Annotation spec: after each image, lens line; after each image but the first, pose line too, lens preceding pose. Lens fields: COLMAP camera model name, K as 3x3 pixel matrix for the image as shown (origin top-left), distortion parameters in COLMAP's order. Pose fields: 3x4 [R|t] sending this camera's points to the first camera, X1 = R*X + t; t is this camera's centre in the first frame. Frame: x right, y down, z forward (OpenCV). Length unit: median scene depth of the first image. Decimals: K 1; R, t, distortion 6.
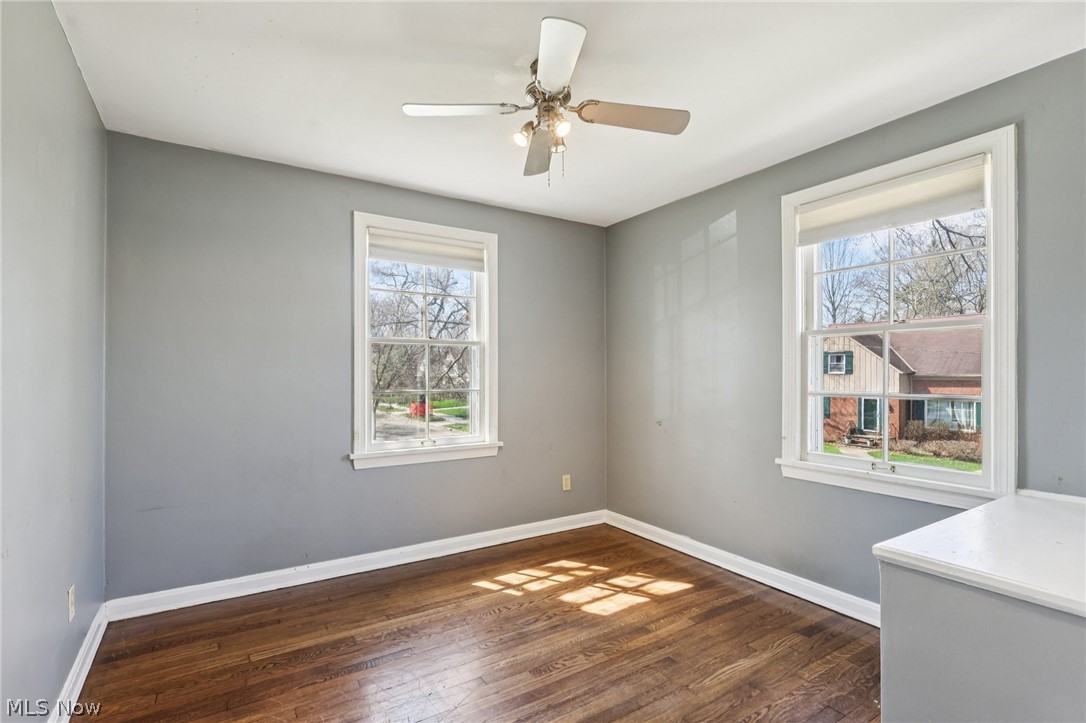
lens RADIAL K [[511.2, 0, 544.2], [0, 511.2, 385.4], [0, 0, 1]] dist [0.000238, 0.000069]
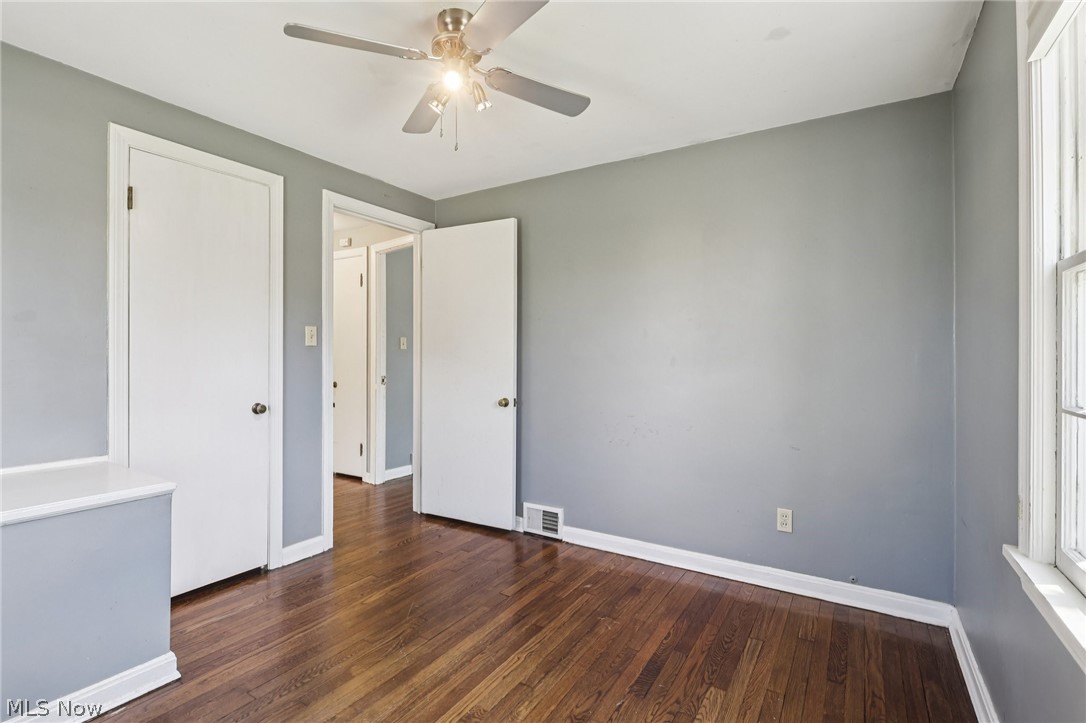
lens RADIAL K [[496.0, 0, 542.1], [0, 496.0, 353.6], [0, 0, 1]] dist [-0.002492, -0.000386]
pose [[-0.909756, -0.009608, -0.415032, 0.191602], [-0.015644, 0.999815, 0.011147, -0.030339], [0.414849, 0.016634, -0.909738, 1.478771]]
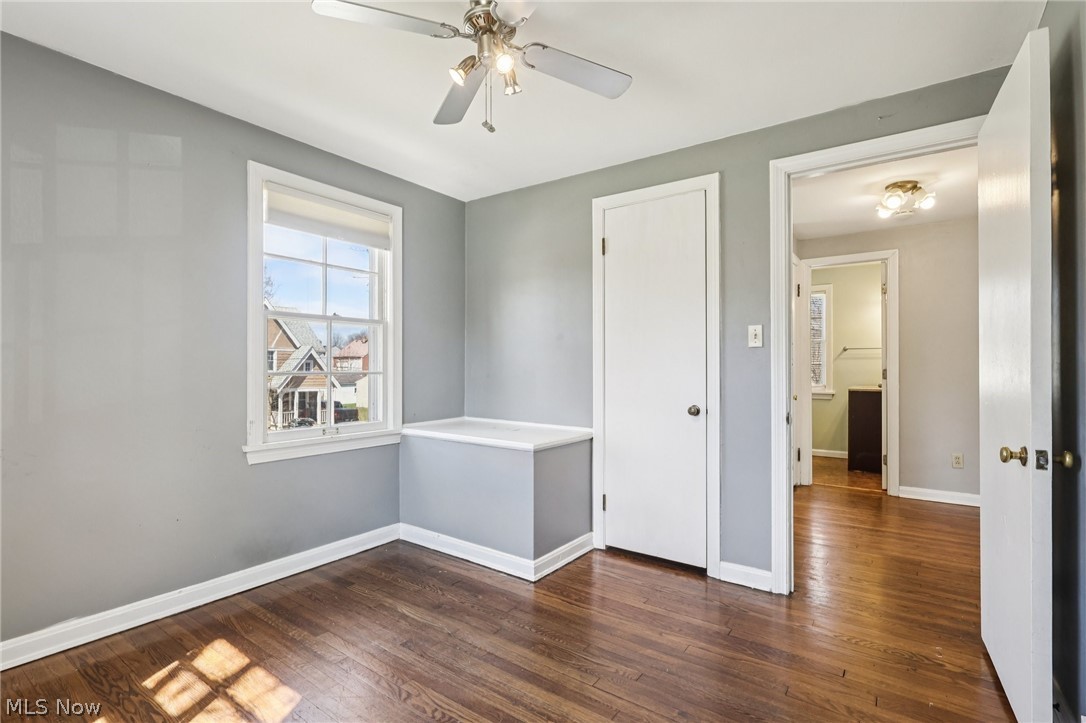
lens RADIAL K [[516.3, 0, 532.6], [0, 516.3, 363.6], [0, 0, 1]] dist [0.000090, -0.000080]
pose [[-0.363878, -0.000639, 0.931446, -0.665111], [0.011913, 0.999915, 0.005340, -0.003106], [-0.931371, 0.013040, -0.363839, 0.981812]]
